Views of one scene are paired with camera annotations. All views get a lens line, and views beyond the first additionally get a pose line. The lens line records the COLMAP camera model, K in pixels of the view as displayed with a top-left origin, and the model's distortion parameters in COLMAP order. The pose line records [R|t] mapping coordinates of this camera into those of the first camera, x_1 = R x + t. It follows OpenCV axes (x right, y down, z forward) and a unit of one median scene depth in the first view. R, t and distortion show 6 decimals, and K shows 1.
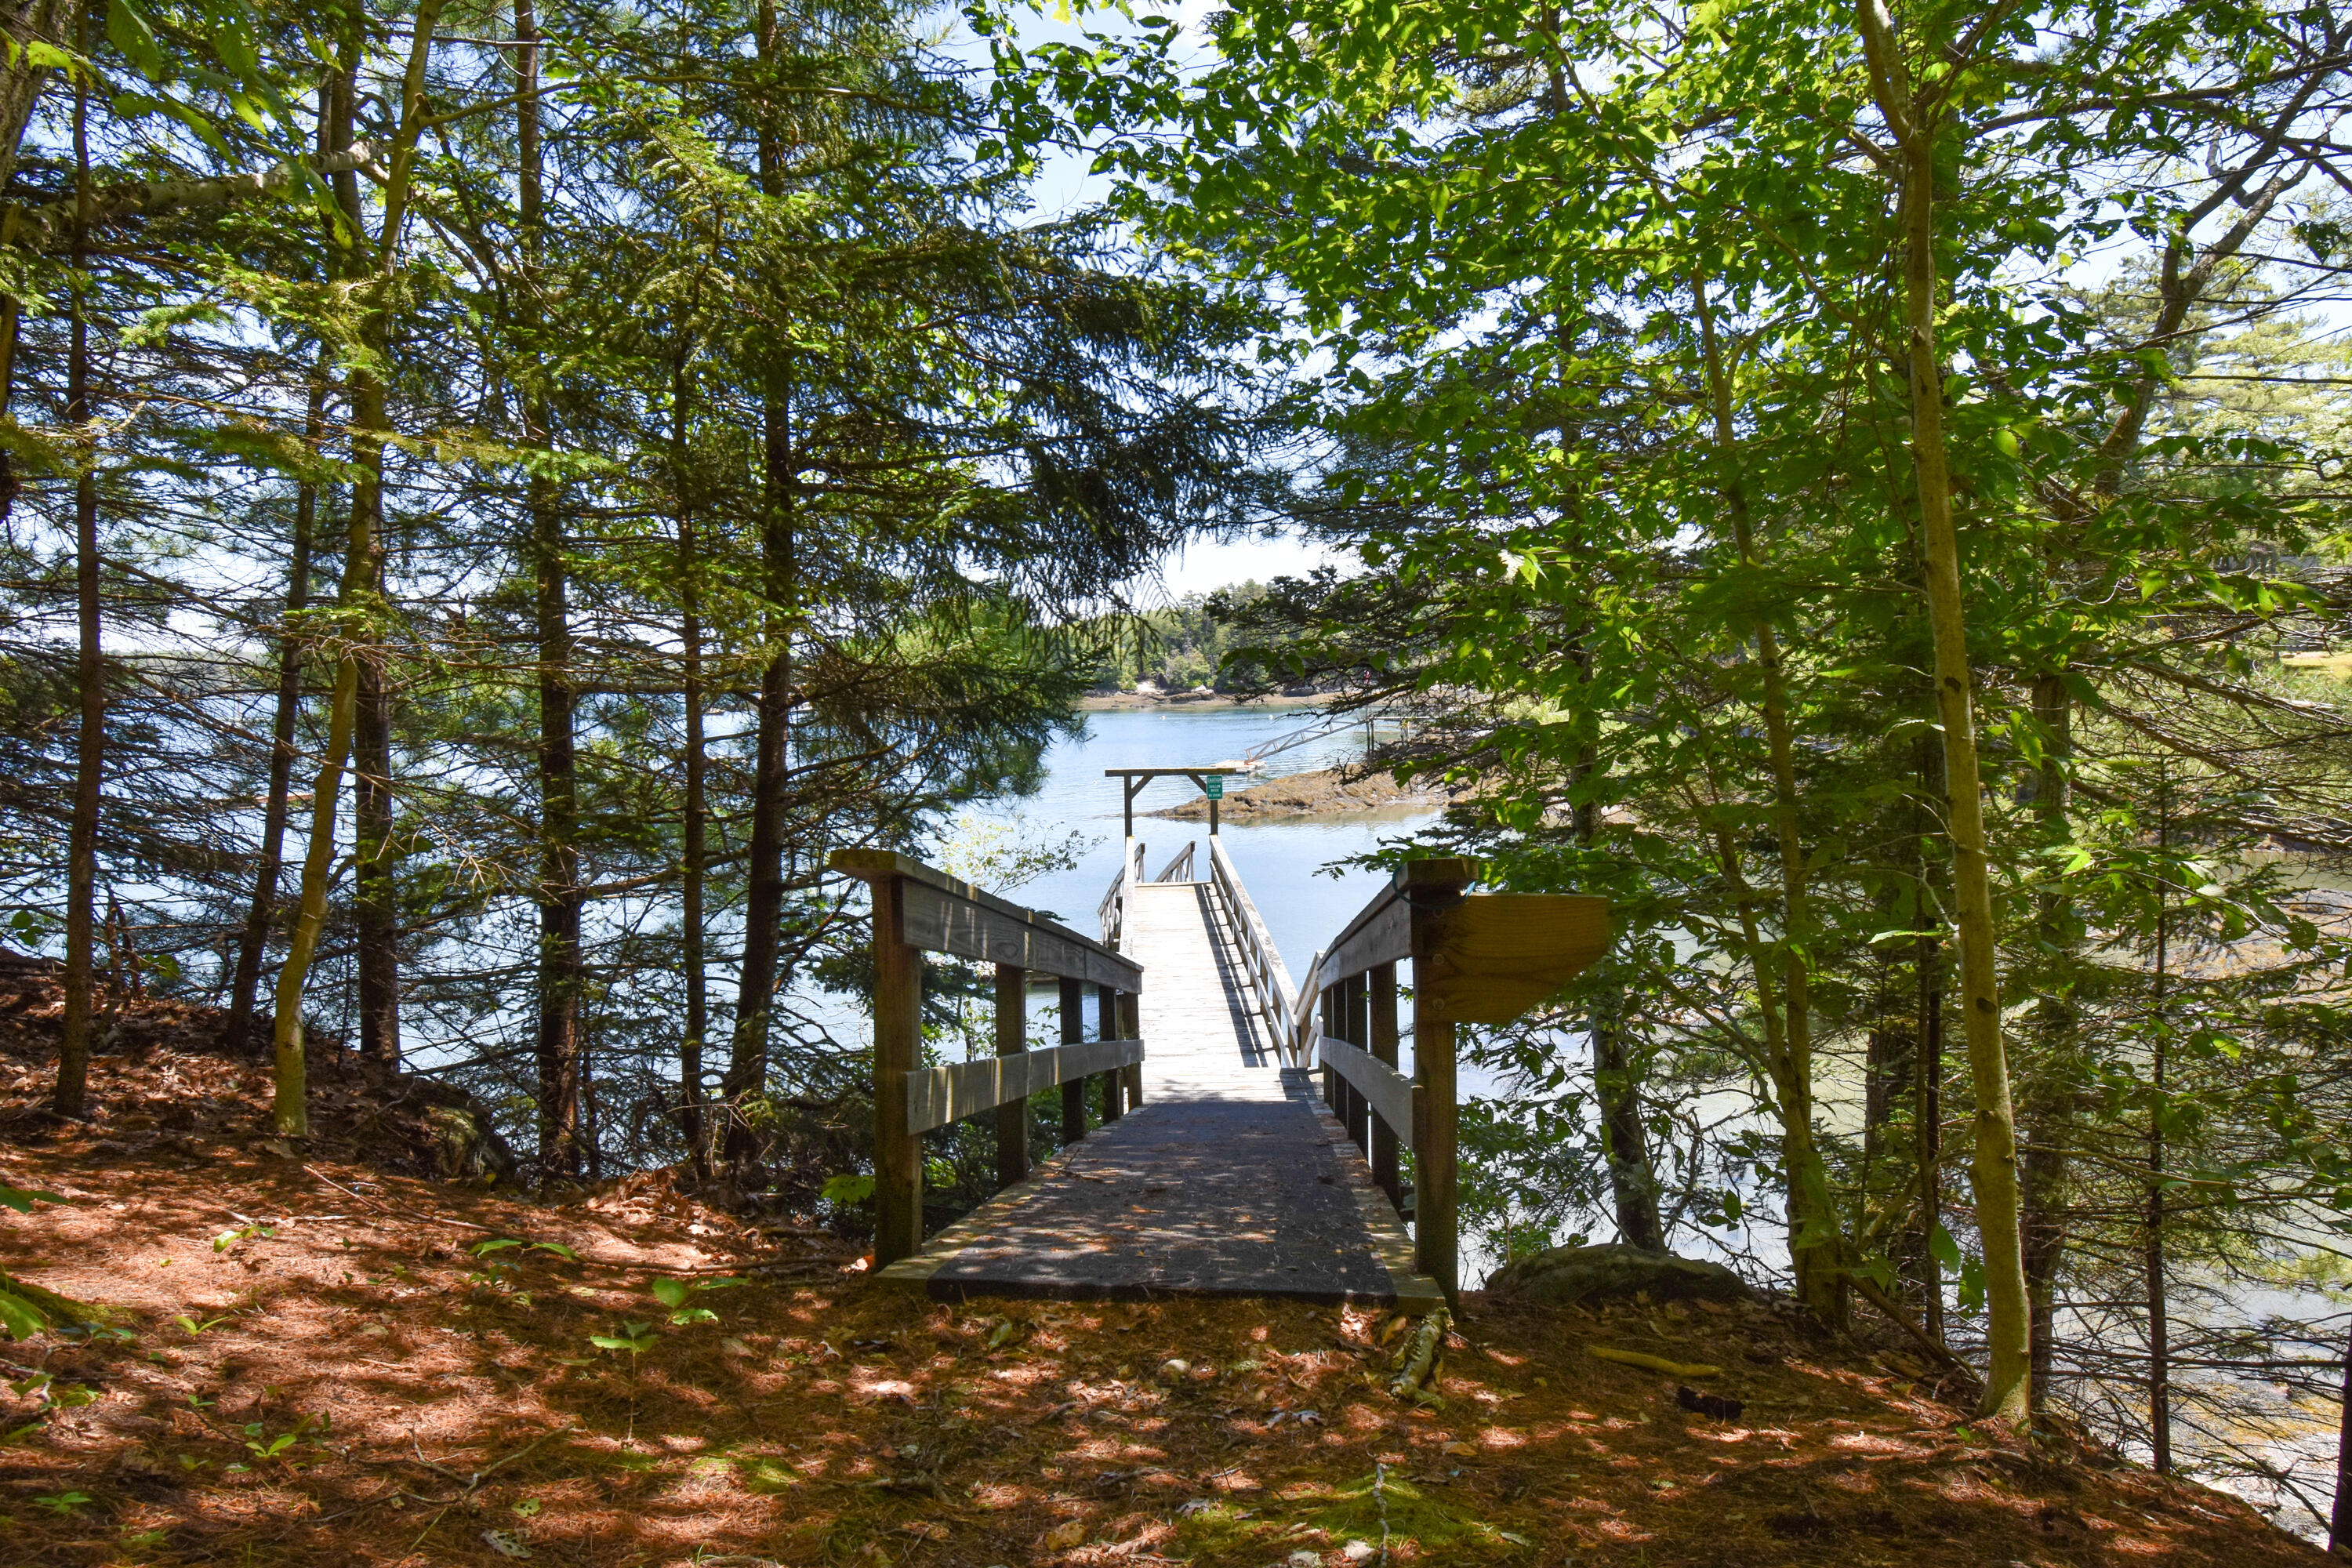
lens RADIAL K [[1433.5, 0, 1175.0], [0, 1433.5, 681.8], [0, 0, 1]] dist [0.000459, -0.015881]
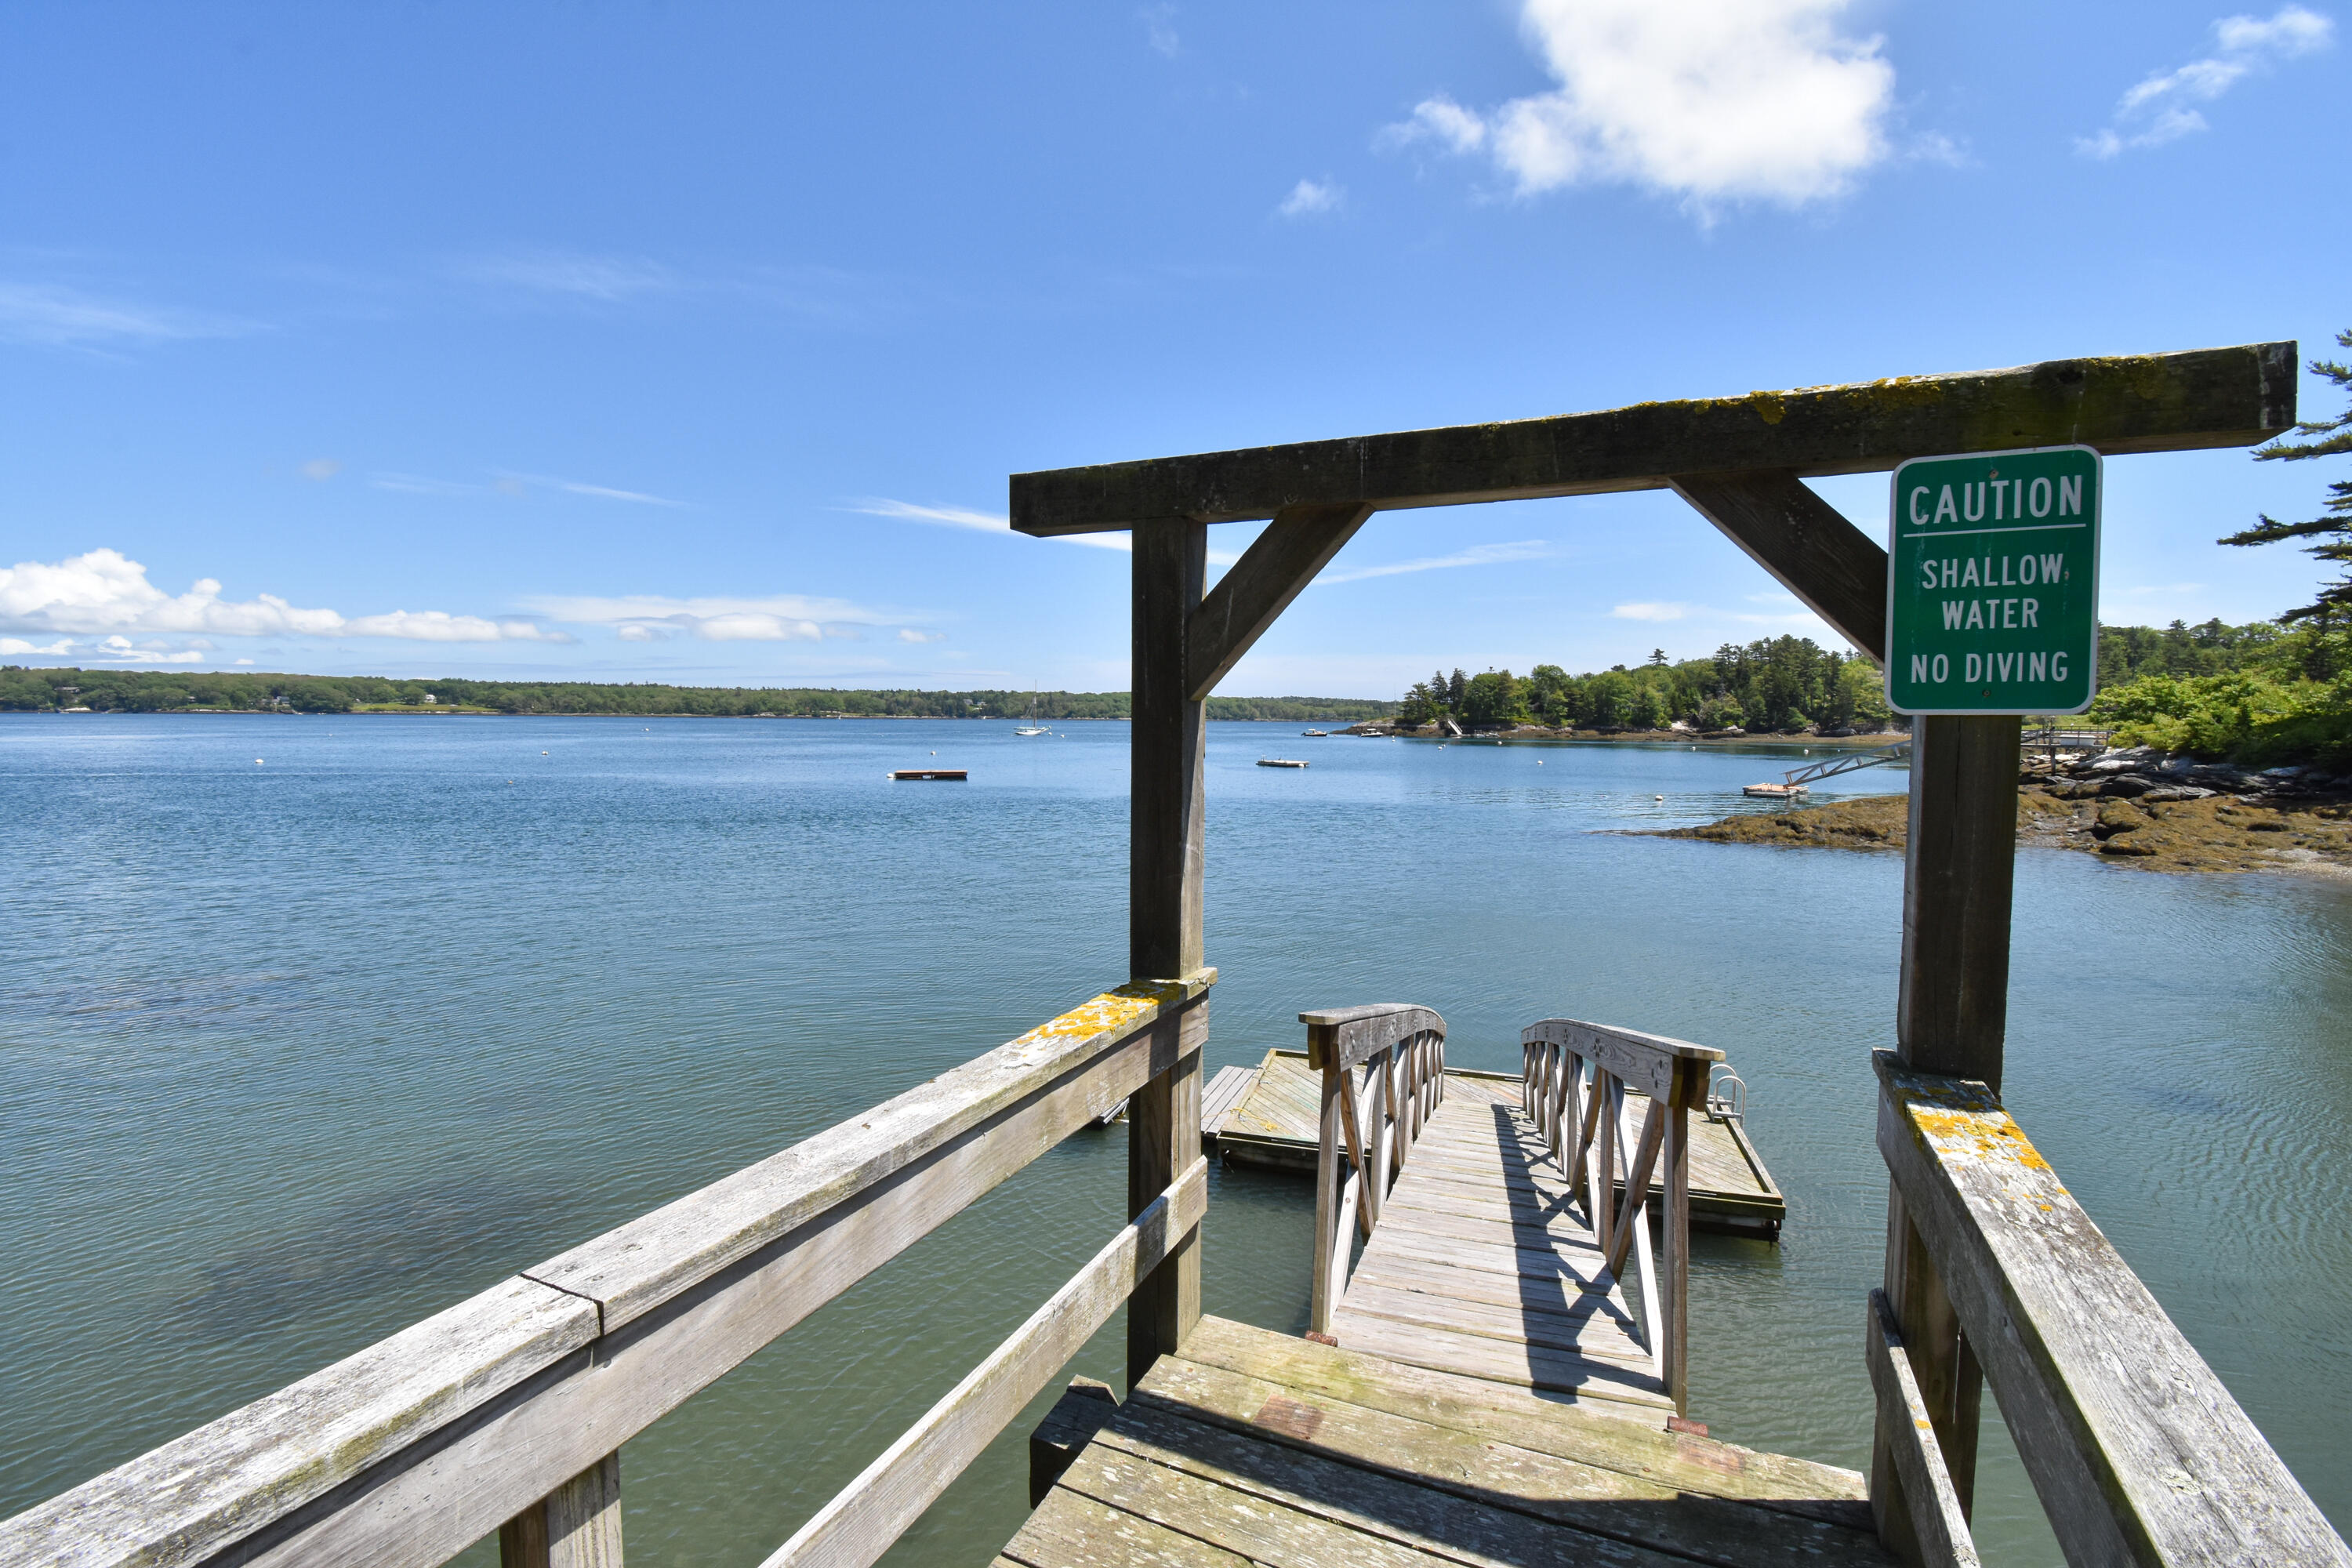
lens RADIAL K [[1024.5, 0, 1179.7], [0, 1024.5, 771.2], [0, 0, 1]] dist [0.021911, -0.026708]
pose [[0.889237, 0.045623, -0.455166, 0.003935], [-0.023981, 0.998295, 0.053213, 0.028492], [0.456818, -0.036403, 0.888815, 0.311103]]
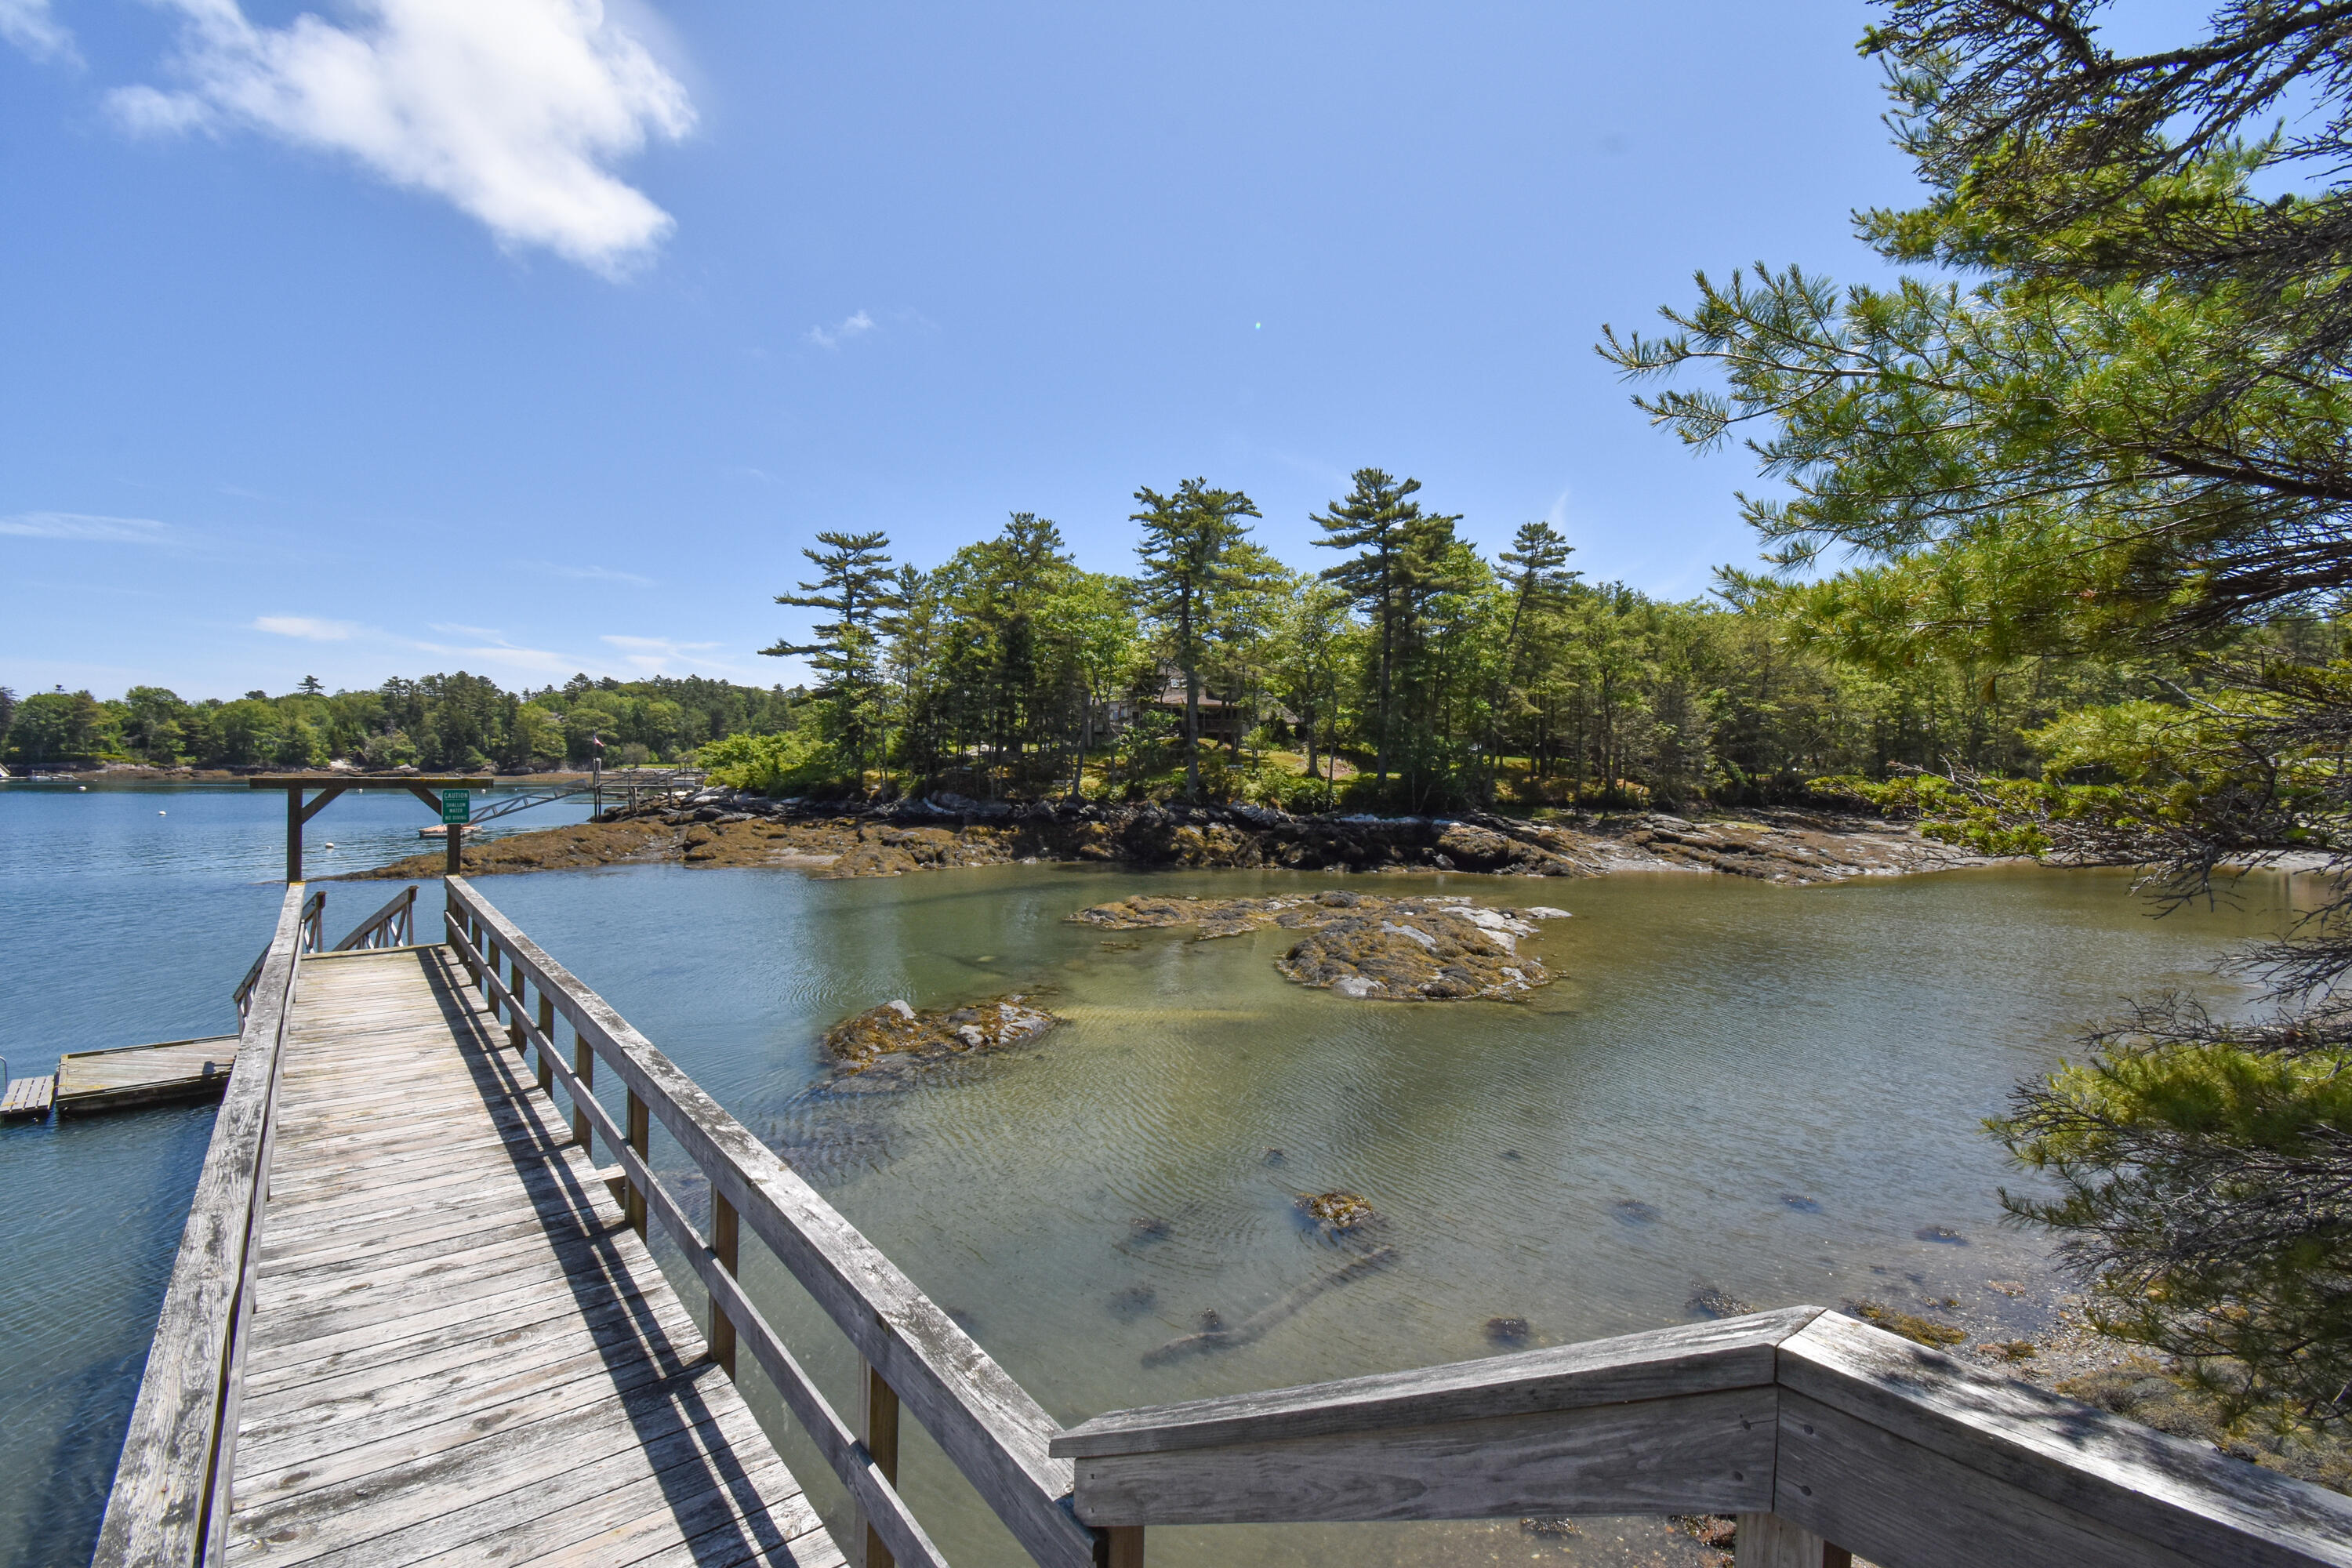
lens RADIAL K [[1024.5, 0, 1179.7], [0, 1024.5, 771.2], [0, 0, 1]] dist [0.021911, -0.026708]
pose [[0.786927, 0.023954, 0.616581, -0.001393], [-0.021625, 0.999703, -0.011239, 0.019408], [-0.616667, -0.004489, 0.787212, 0.139619]]
